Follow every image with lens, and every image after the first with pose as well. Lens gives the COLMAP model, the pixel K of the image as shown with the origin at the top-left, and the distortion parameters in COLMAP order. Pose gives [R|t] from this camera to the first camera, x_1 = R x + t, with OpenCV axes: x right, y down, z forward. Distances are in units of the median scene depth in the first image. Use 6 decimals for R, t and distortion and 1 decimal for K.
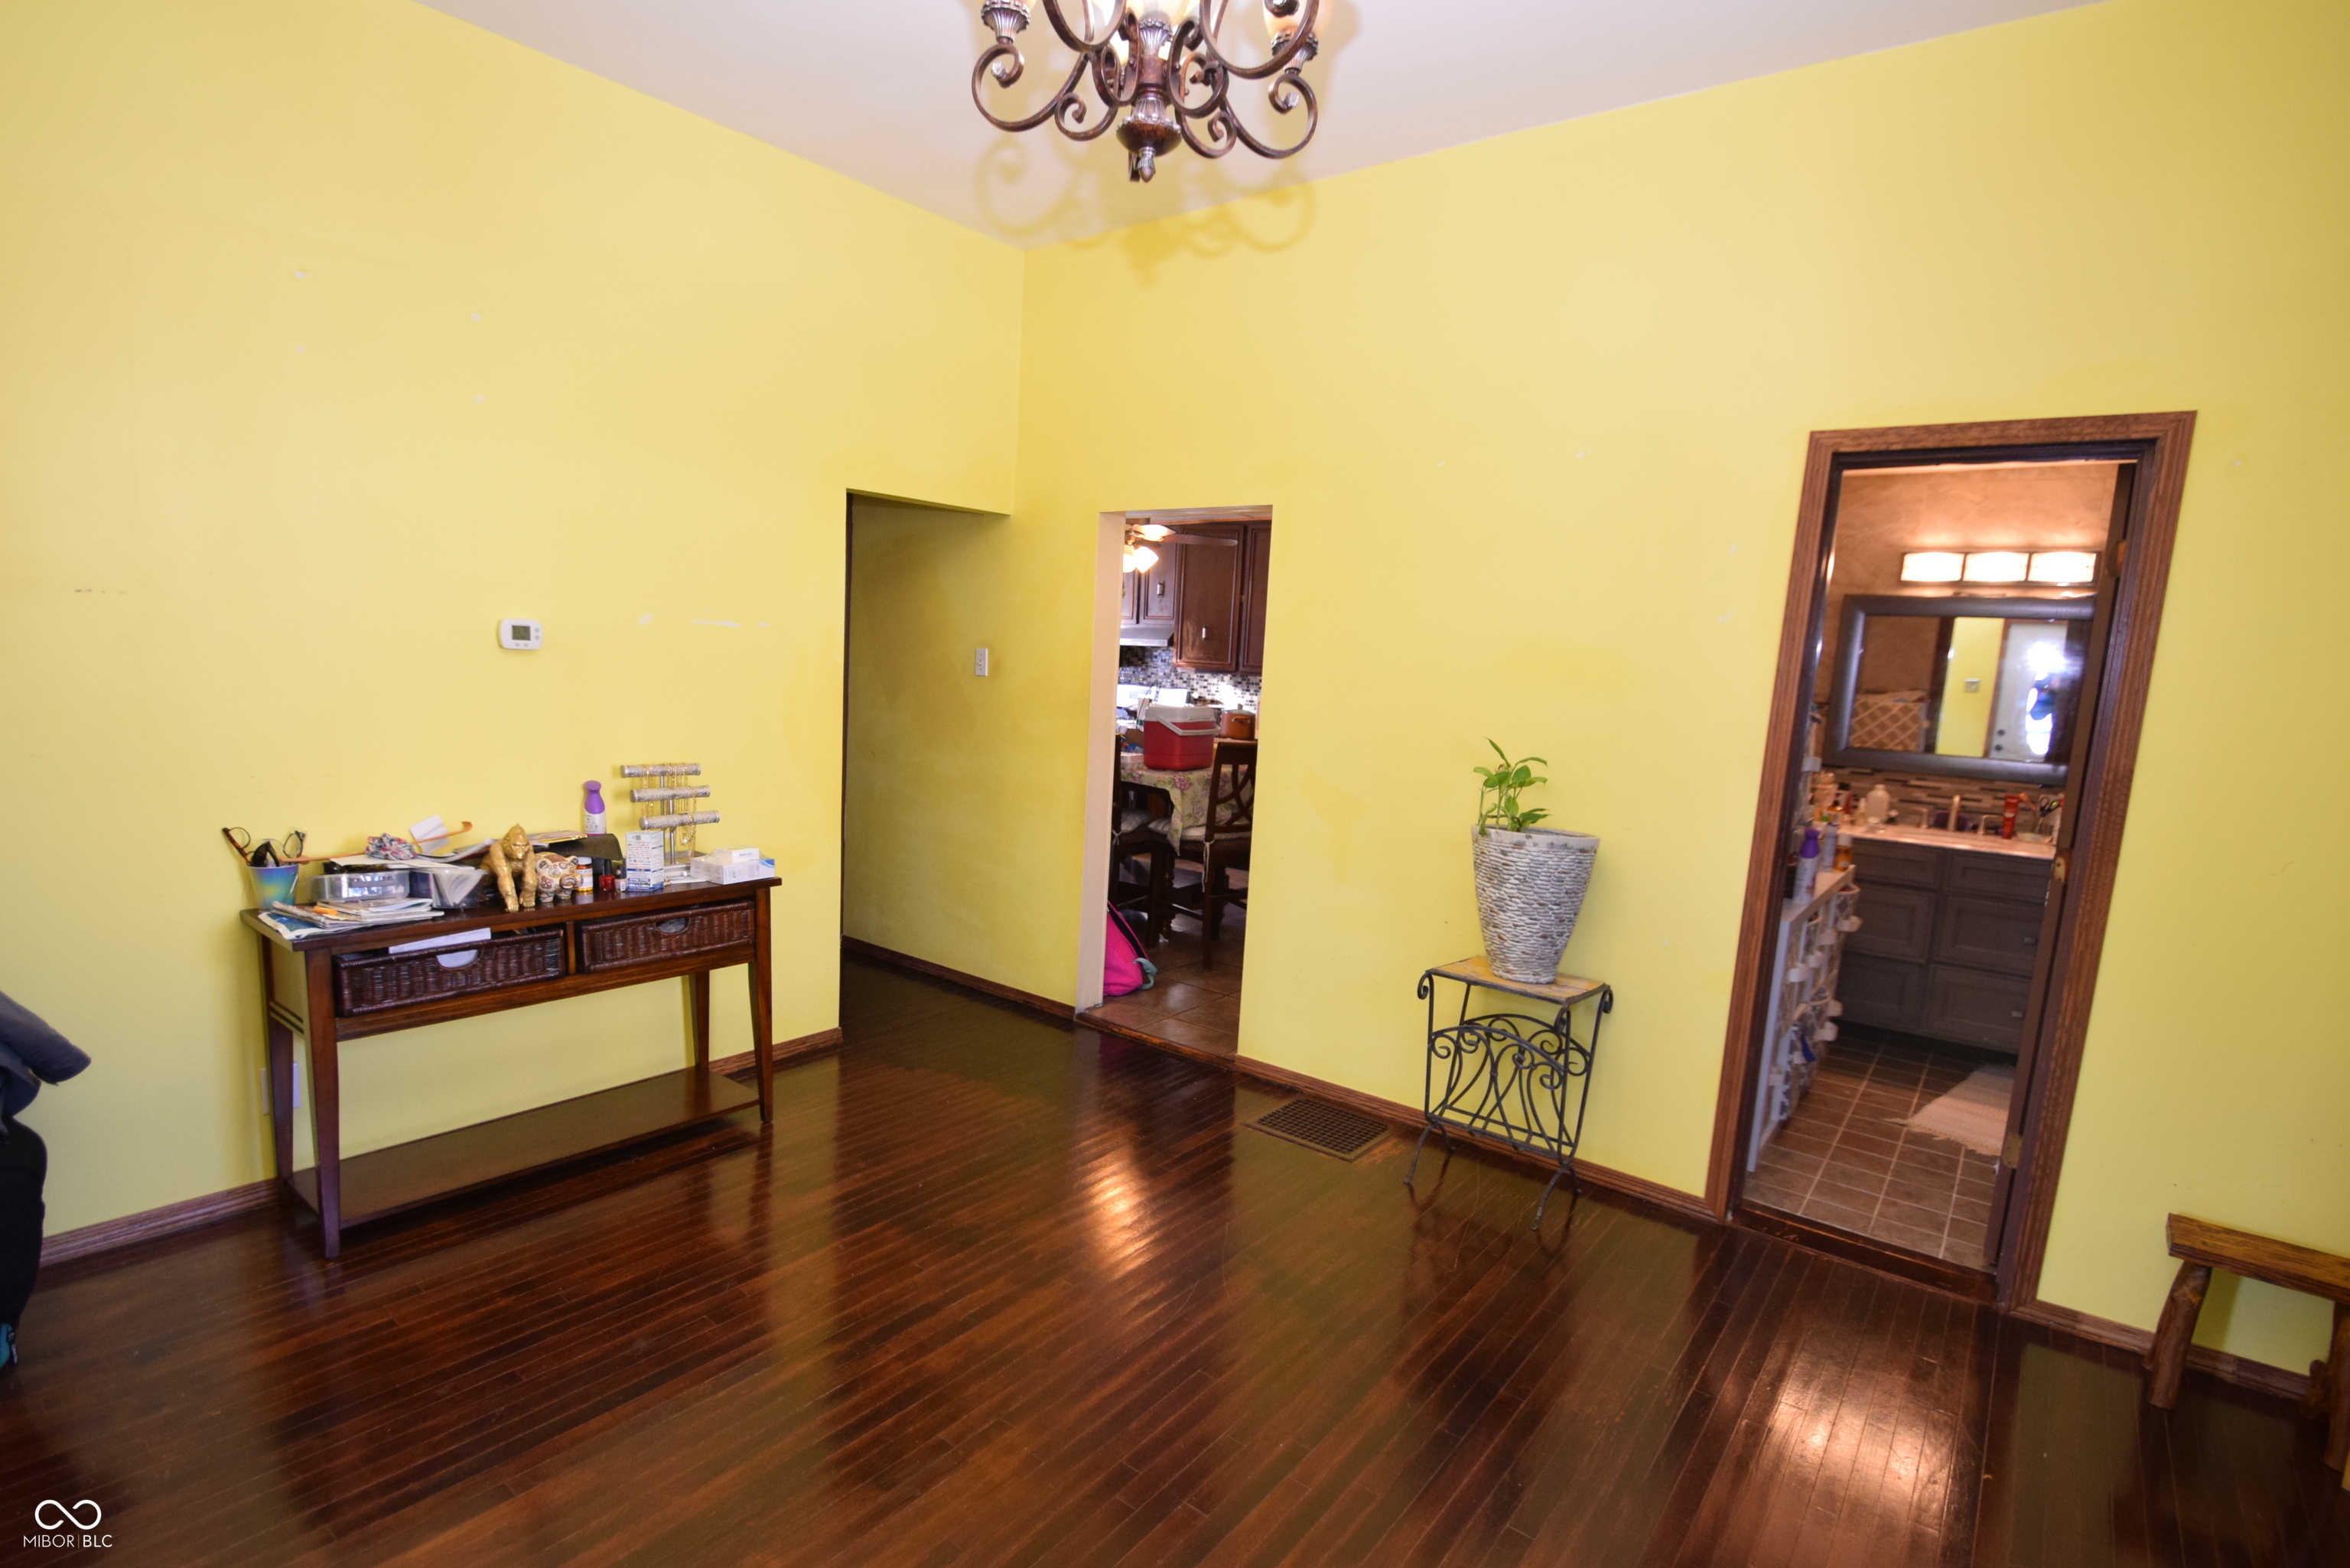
lens RADIAL K [[1133.9, 0, 1159.1], [0, 1133.9, 816.1], [0, 0, 1]] dist [-0.000626, -0.013493]
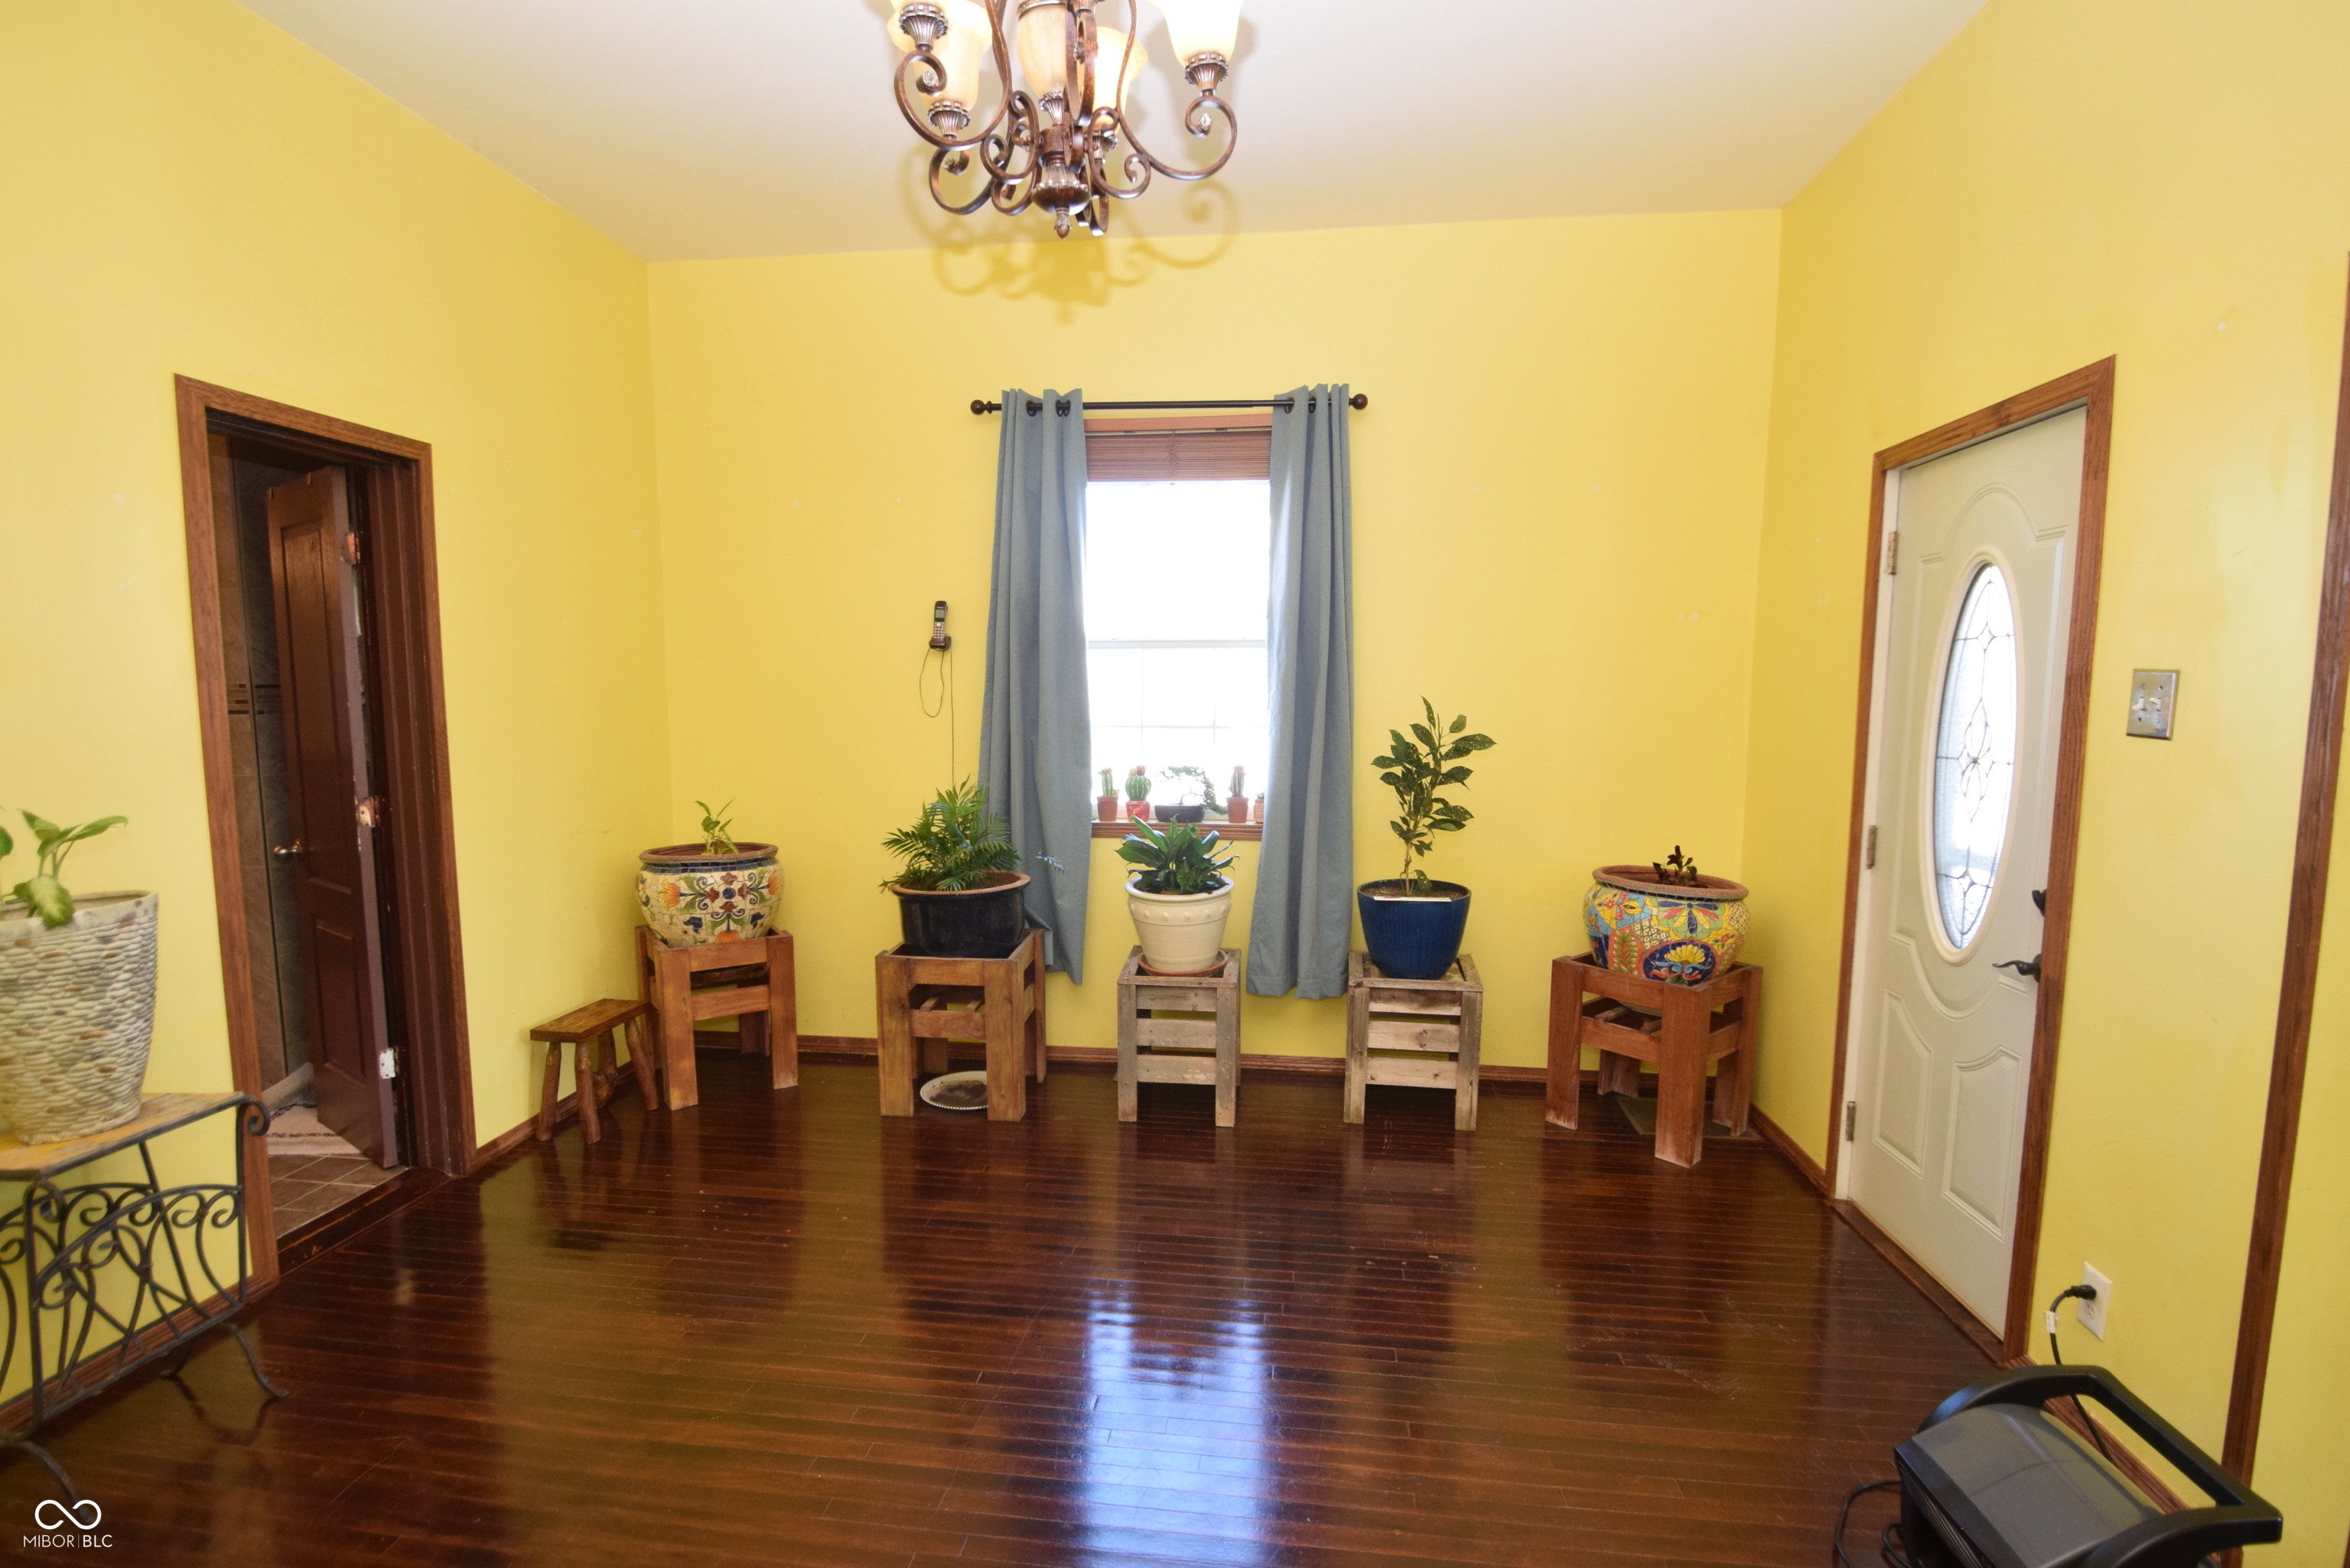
lens RADIAL K [[1133.9, 0, 1159.1], [0, 1133.9, 816.1], [0, 0, 1]] dist [-0.000626, -0.013493]
pose [[-0.504194, -0.151001, 0.850287, -0.513415], [0.094437, 0.969049, 0.228090, -0.120260], [-0.858412, 0.195300, -0.474328, 0.725623]]
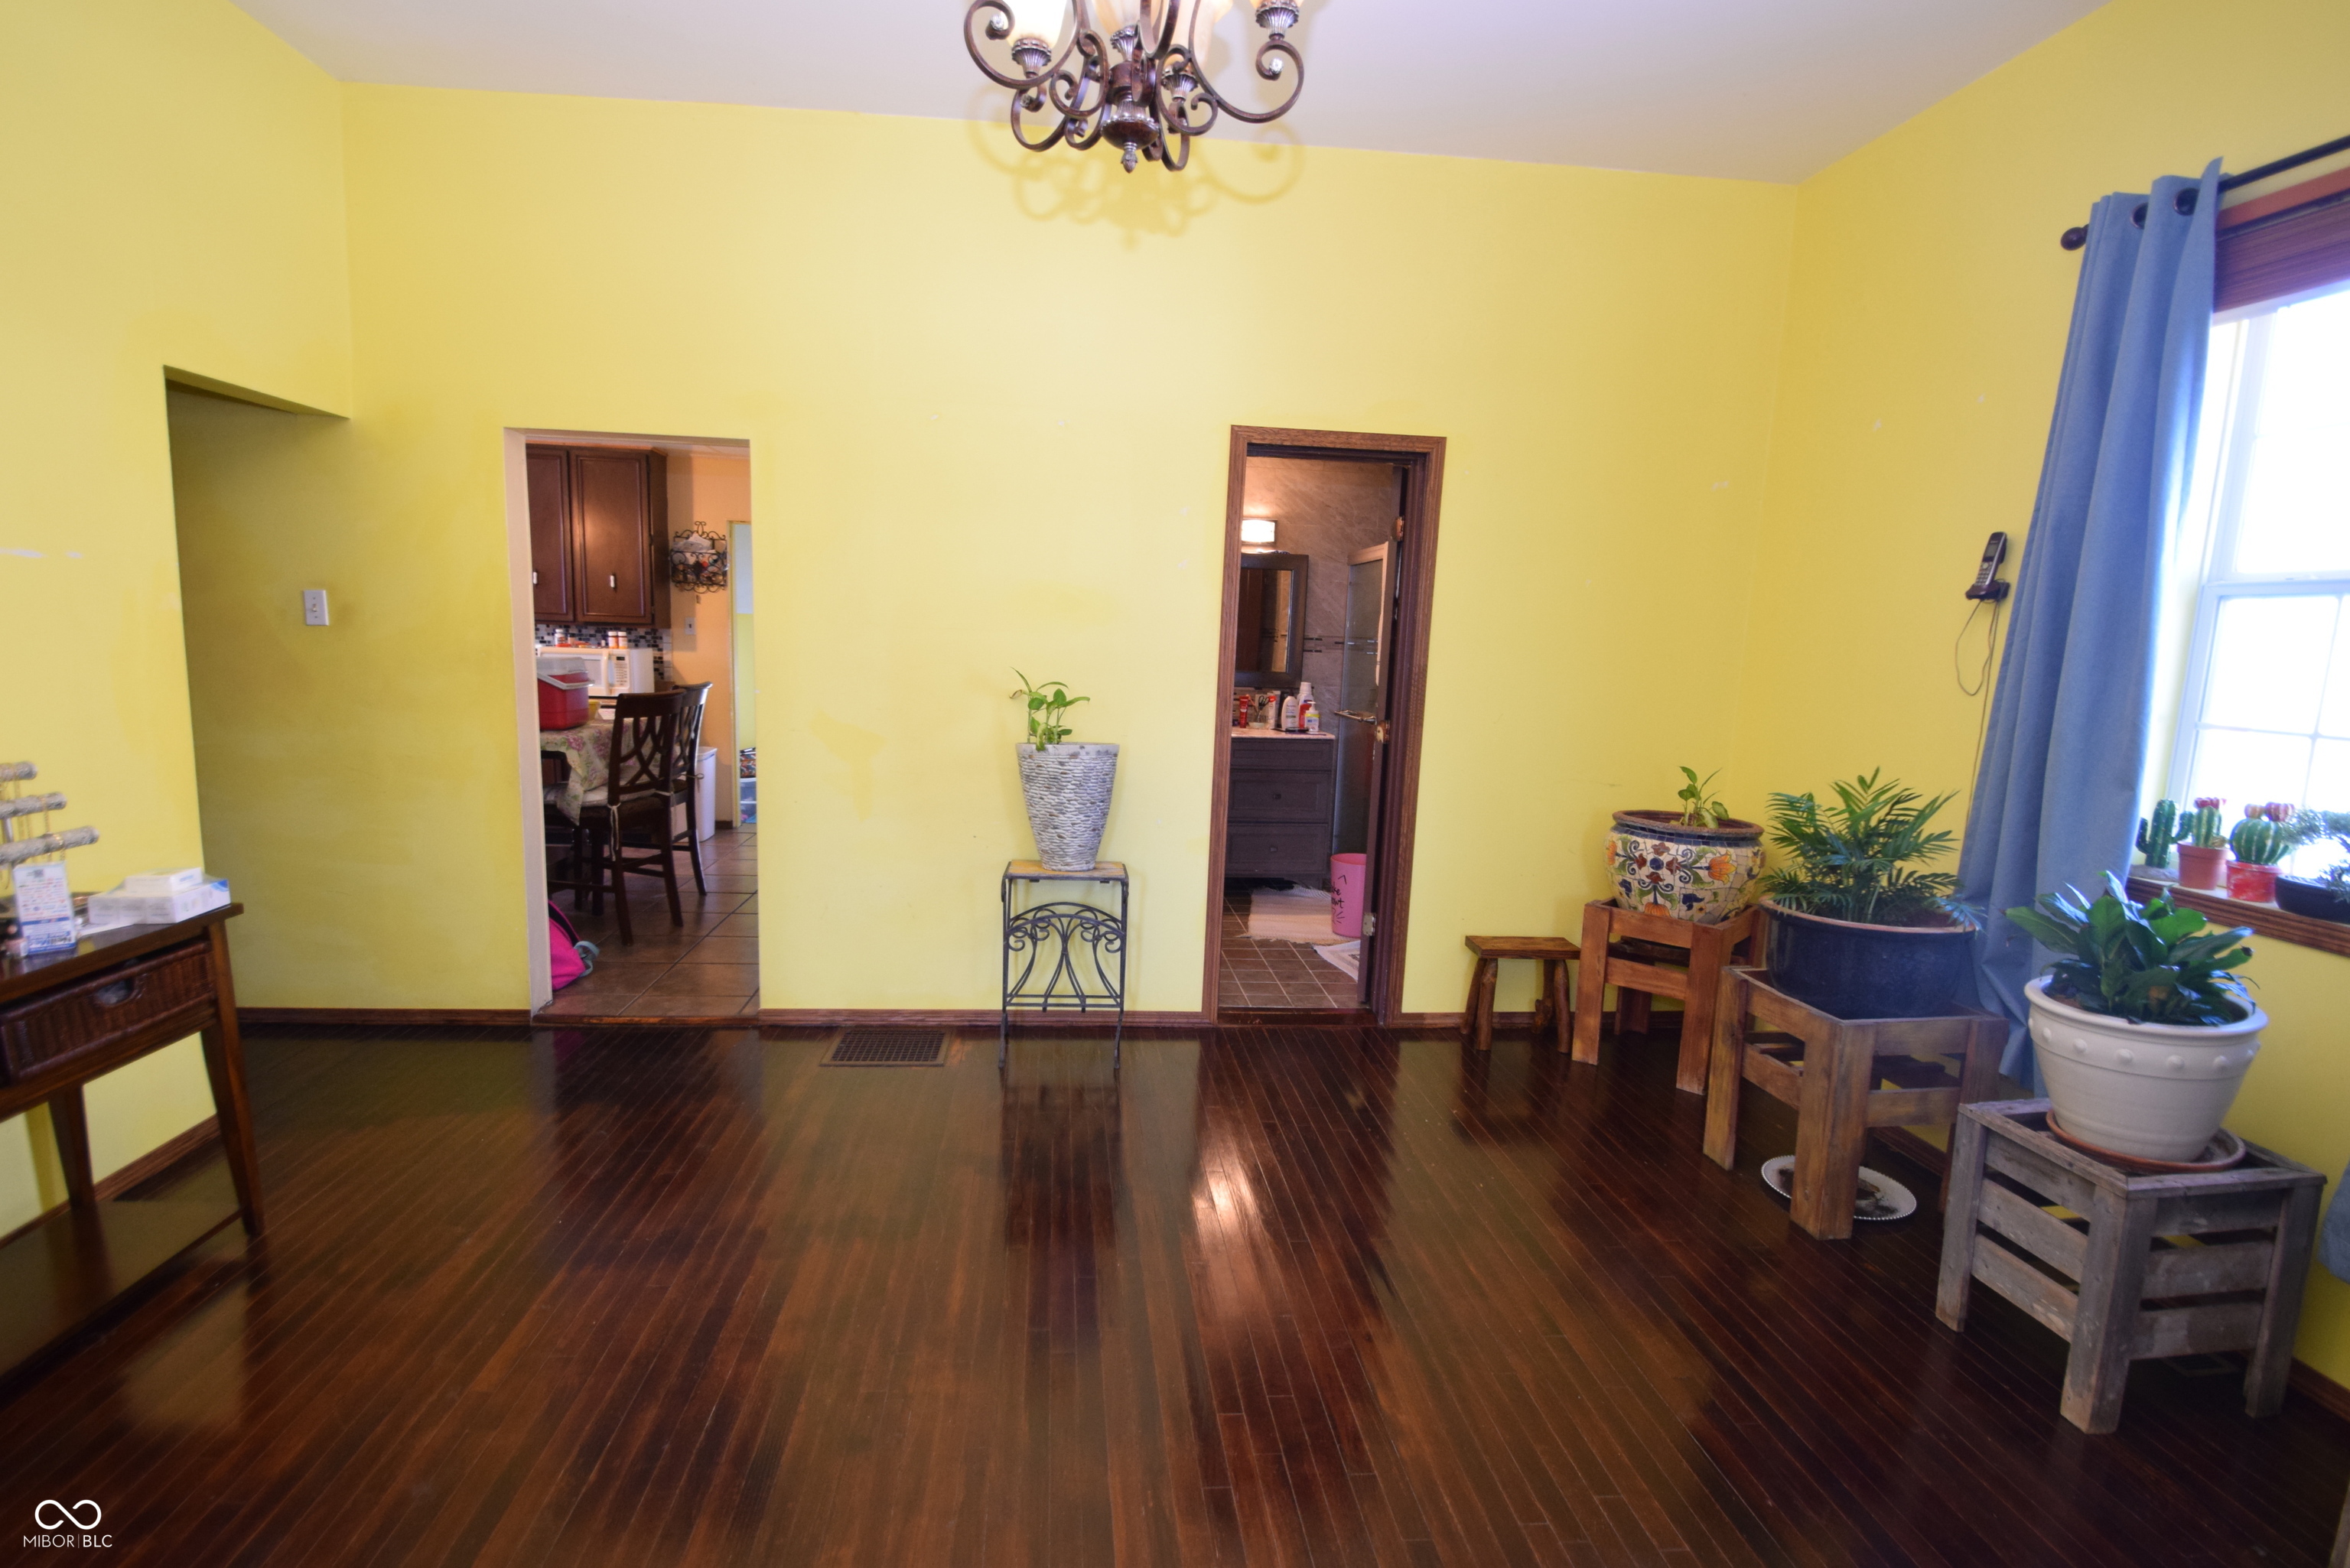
lens RADIAL K [[1133.9, 0, 1159.1], [0, 1133.9, 816.1], [0, 0, 1]] dist [-0.000626, -0.013493]
pose [[0.729748, -0.132123, 0.670829, -0.392764], [0.099769, 0.991227, 0.086695, -0.005366], [-0.676398, 0.003663, 0.736527, 0.063438]]
